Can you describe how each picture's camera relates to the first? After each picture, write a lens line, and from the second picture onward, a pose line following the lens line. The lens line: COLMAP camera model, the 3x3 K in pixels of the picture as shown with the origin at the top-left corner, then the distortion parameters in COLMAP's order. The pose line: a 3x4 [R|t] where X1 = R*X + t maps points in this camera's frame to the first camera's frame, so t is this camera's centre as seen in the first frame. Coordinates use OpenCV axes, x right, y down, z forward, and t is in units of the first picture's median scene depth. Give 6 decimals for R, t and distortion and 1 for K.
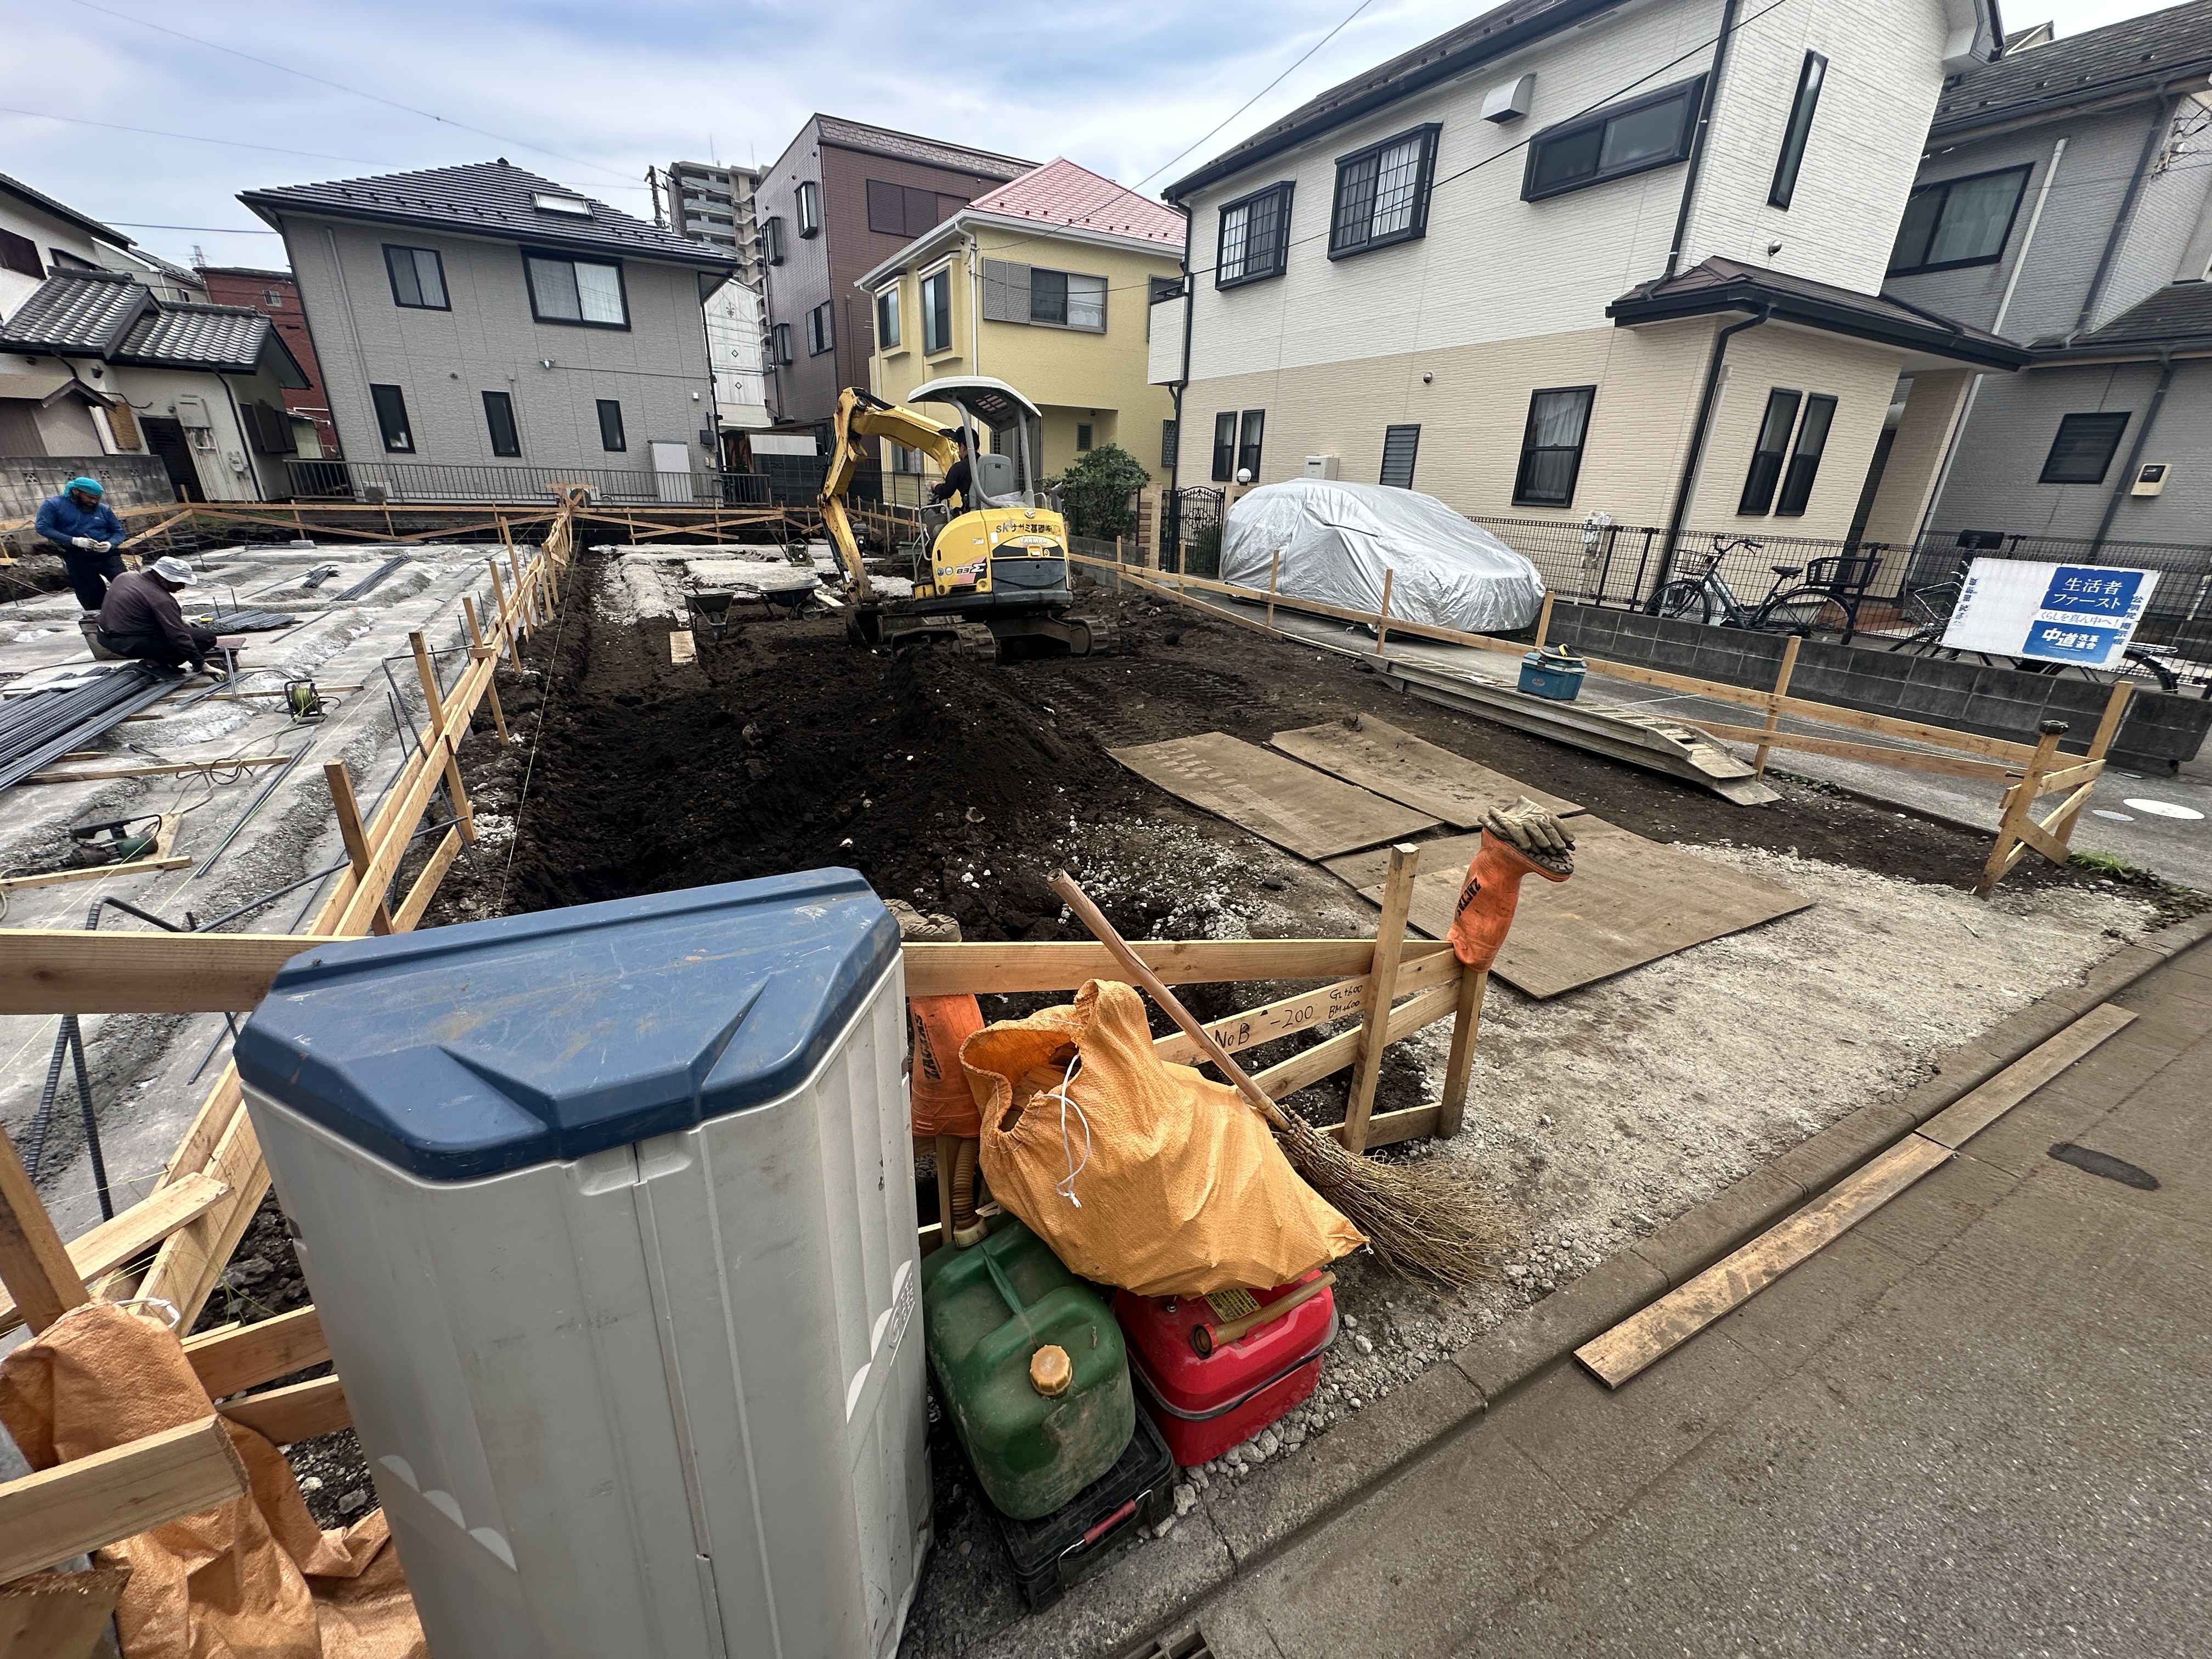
lens RADIAL K [[878.3, 0, 1106.5], [0, 878.3, 827.0], [0, 0, 1]] dist [-0.001571, -0.000115]
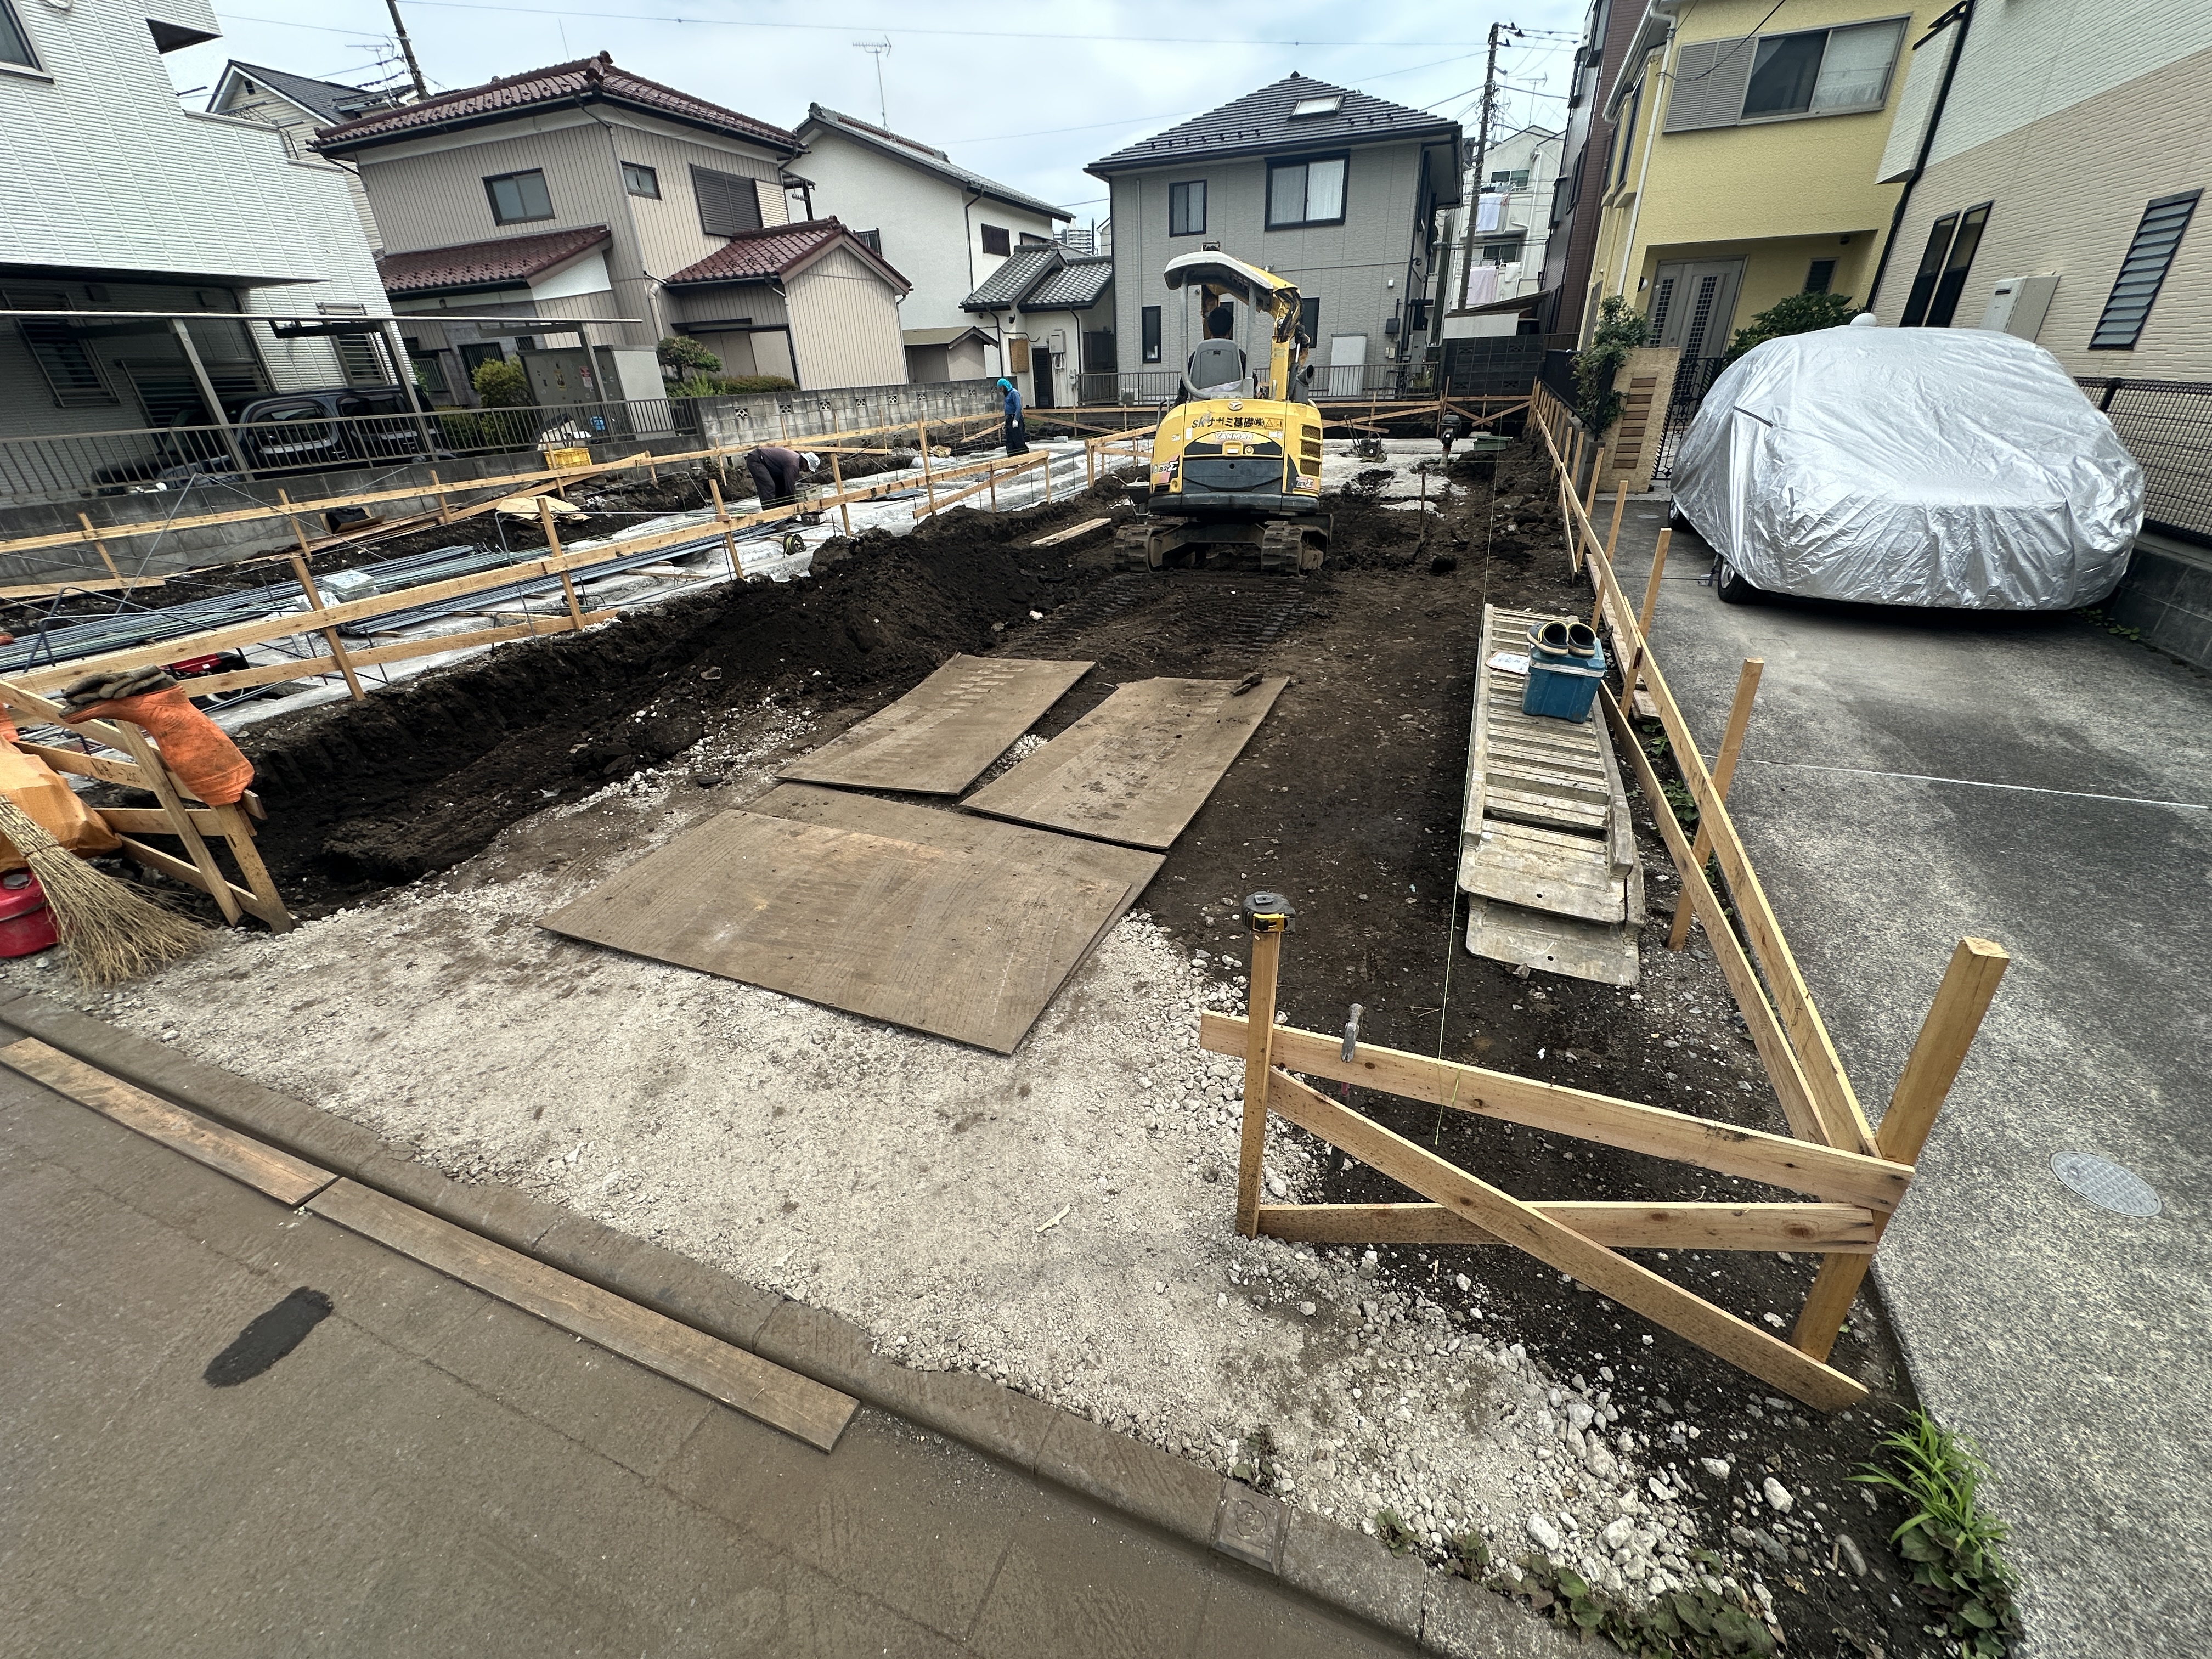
lens RADIAL K [[878.3, 0, 1110.6], [0, 878.3, 825.6], [0, 0, 1]] dist [-0.001571, -0.000115]
pose [[0.642544, 0.306486, -0.702285, 0.310284], [-0.230682, 0.951376, 0.204133, -0.051981], [0.730701, 0.030840, 0.682001, 0.157419]]
